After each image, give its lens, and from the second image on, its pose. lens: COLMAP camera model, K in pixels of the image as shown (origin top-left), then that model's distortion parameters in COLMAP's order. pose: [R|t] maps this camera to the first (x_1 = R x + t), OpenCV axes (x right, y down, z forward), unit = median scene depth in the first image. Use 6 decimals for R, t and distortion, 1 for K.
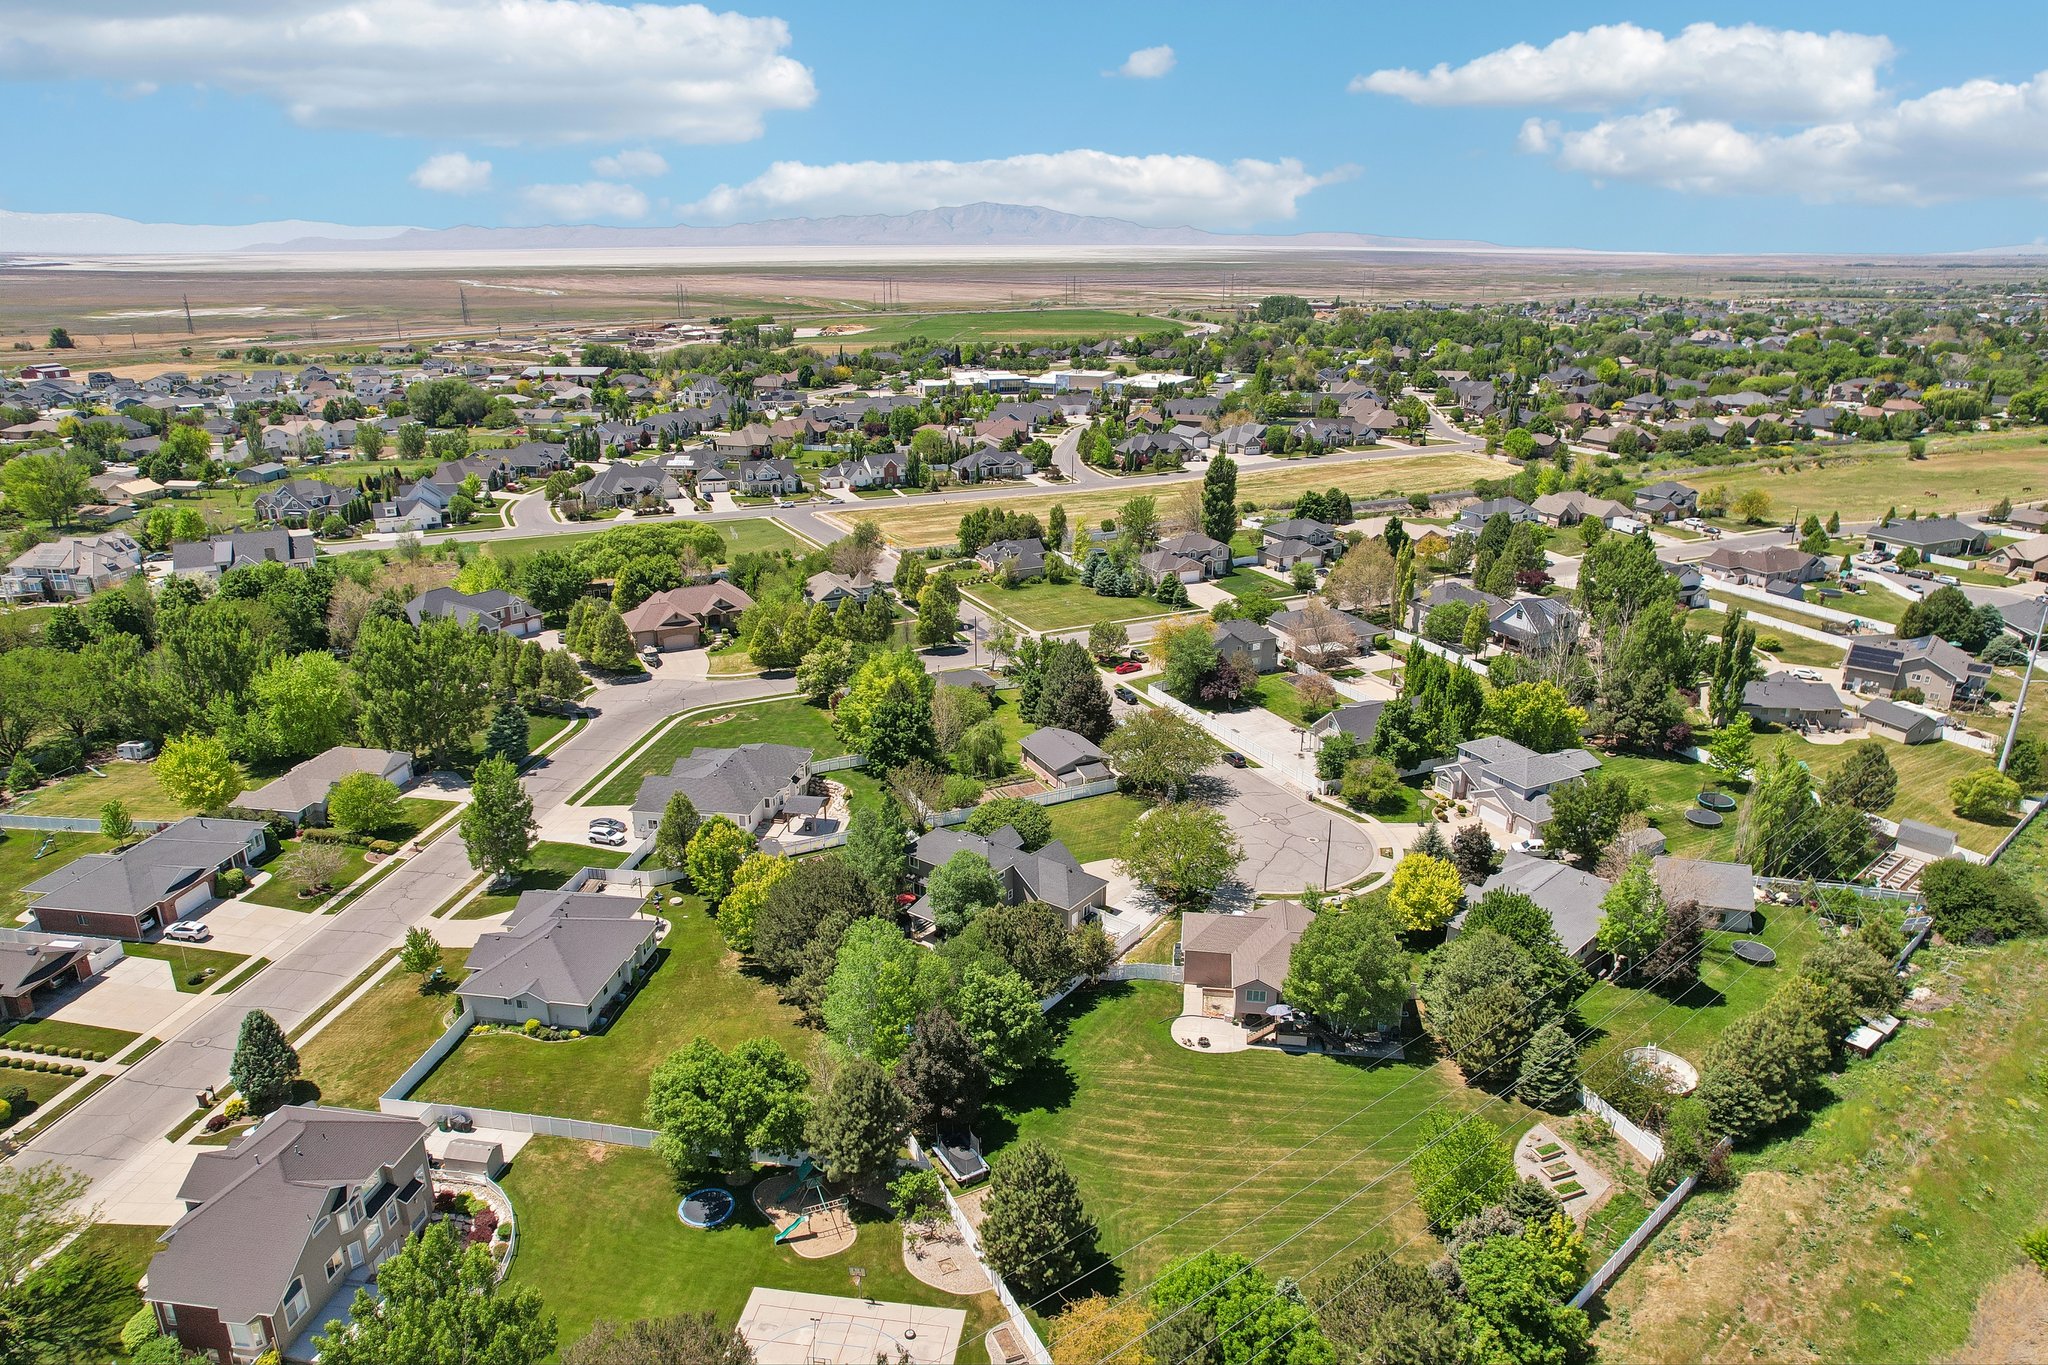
lens RADIAL K [[1311.4, 0, 1024.0], [0, 1311.4, 682.5], [0, 0, 1]] dist [-0.073379, 0.061041]
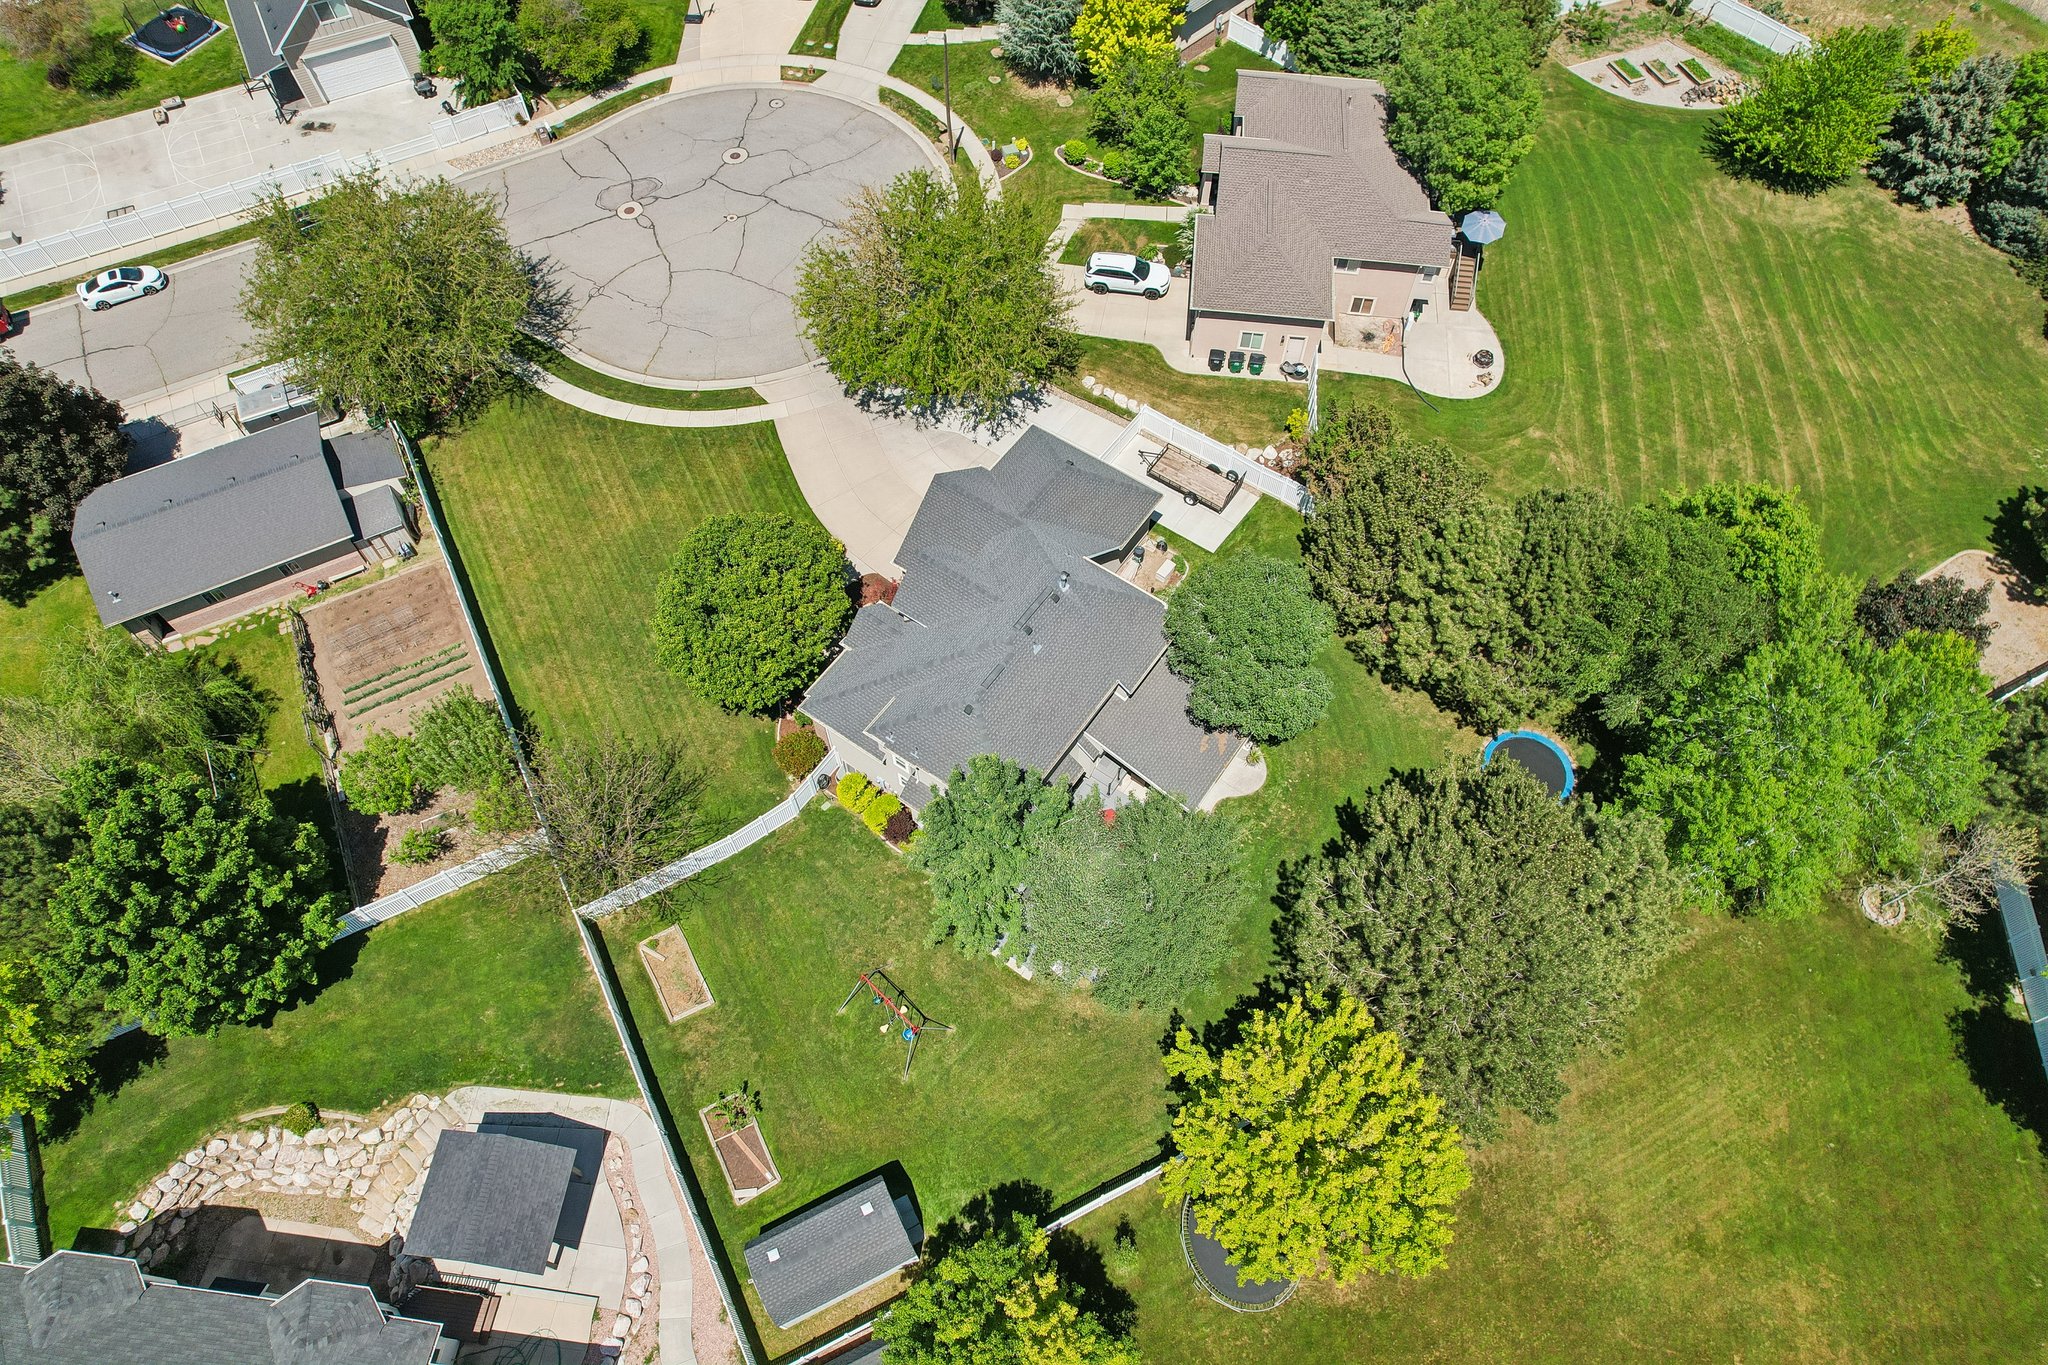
lens RADIAL K [[1322.0, 0, 1024.0], [0, 1322.0, 682.5], [0, 0, 1]] dist [-0.086645, 0.080395]
pose [[-0.026917, -0.861201, 0.507550, -0.171388], [0.323260, 0.472955, 0.819644, -0.128260], [-0.945927, 0.186133, 0.265661, 0.620749]]
